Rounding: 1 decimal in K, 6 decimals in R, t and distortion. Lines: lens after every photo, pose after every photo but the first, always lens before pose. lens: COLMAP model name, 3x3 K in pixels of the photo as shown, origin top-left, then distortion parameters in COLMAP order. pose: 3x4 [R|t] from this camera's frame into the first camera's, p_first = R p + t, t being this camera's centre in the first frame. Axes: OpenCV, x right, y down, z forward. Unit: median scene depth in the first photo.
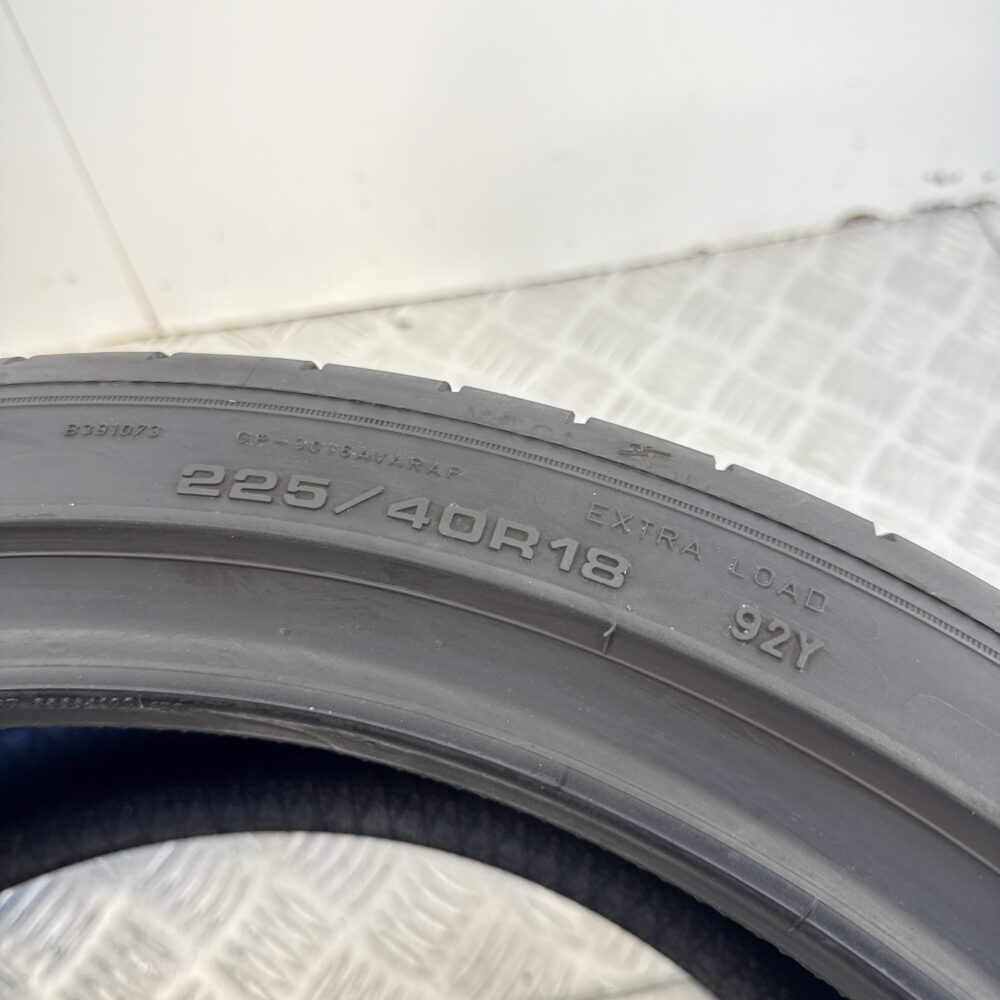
lens RADIAL K [[1004.5, 0, 500.0], [0, 1004.5, 500.0], [0, 0, 1]] dist [0.136571, -0.370575]
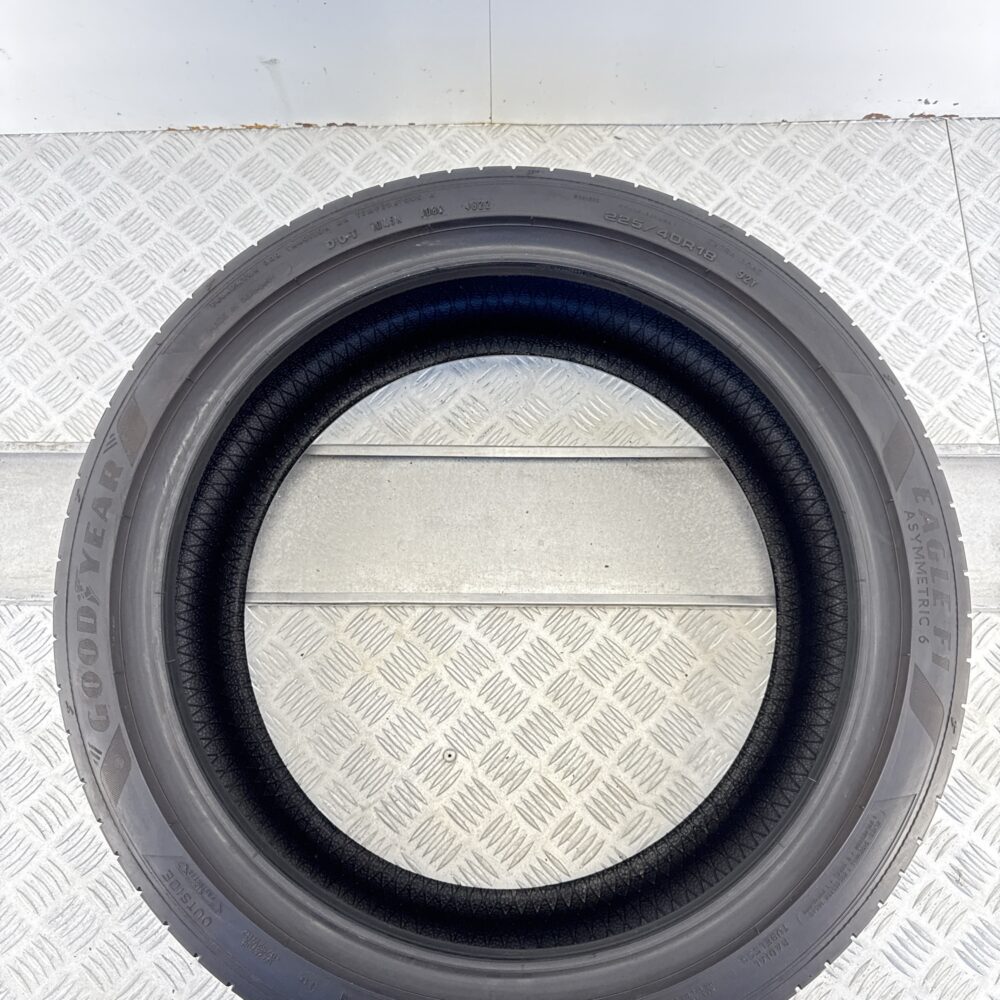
lens RADIAL K [[1004.5, 0, 500.0], [0, 1004.5, 500.0], [0, 0, 1]] dist [0.136571, -0.370575]
pose [[0.983531, 0.177454, -0.034312, -0.154074], [-0.164321, 0.956980, 0.239142, 0.065069], [0.075273, -0.229565, 0.970378, -1.217343]]
